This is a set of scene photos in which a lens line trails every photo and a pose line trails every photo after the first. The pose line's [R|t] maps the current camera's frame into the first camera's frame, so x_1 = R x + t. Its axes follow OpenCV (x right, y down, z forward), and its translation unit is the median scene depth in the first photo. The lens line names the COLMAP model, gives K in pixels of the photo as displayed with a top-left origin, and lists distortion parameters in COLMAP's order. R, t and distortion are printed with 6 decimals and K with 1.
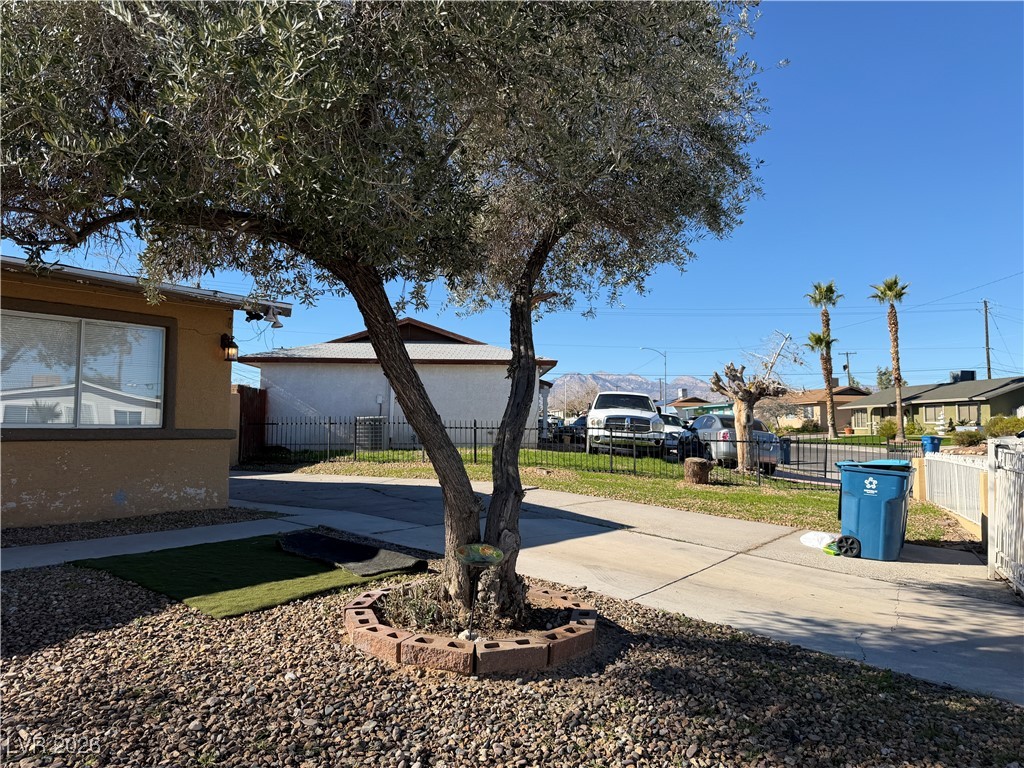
lens RADIAL K [[741.6, 0, 511.2], [0, 741.6, 377.9], [0, 0, 1]] dist [0.173157, -0.347231]
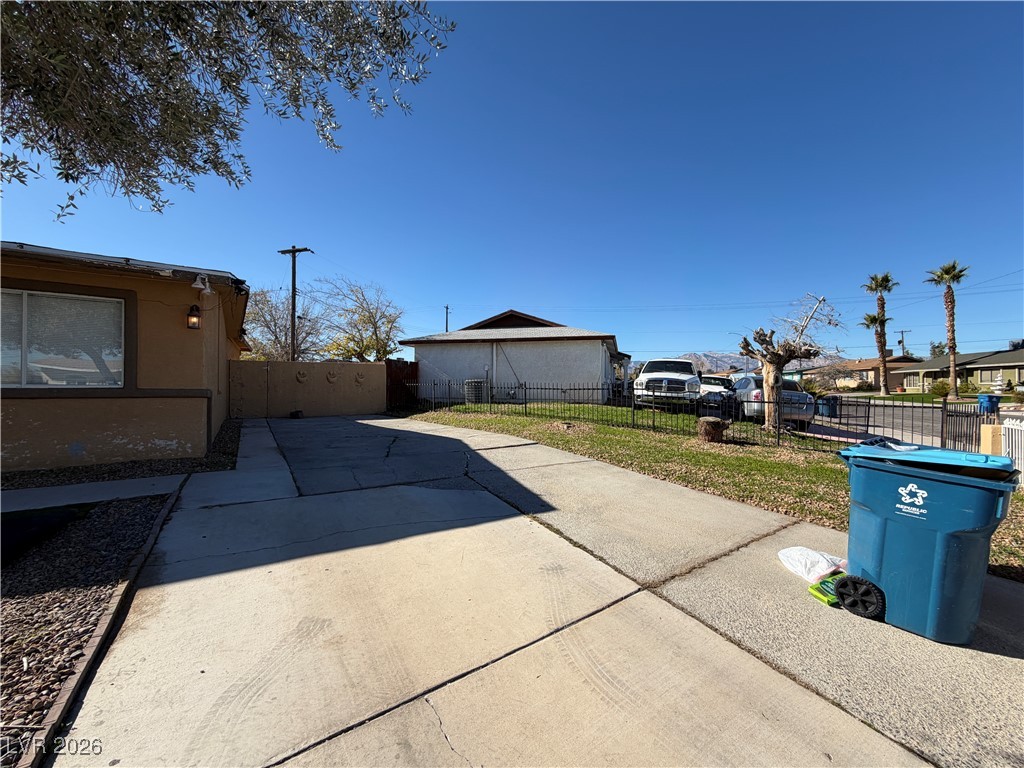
lens RADIAL K [[408.7, 0, 509.1], [0, 408.7, 385.6], [0, 0, 1]] dist [-0.000034, 0.000261]
pose [[0.939710, 0.000716, -0.341972, 0.136594], [0.020896, 0.998009, 0.059508, 0.017431], [0.341334, -0.063066, 0.937824, 0.284473]]
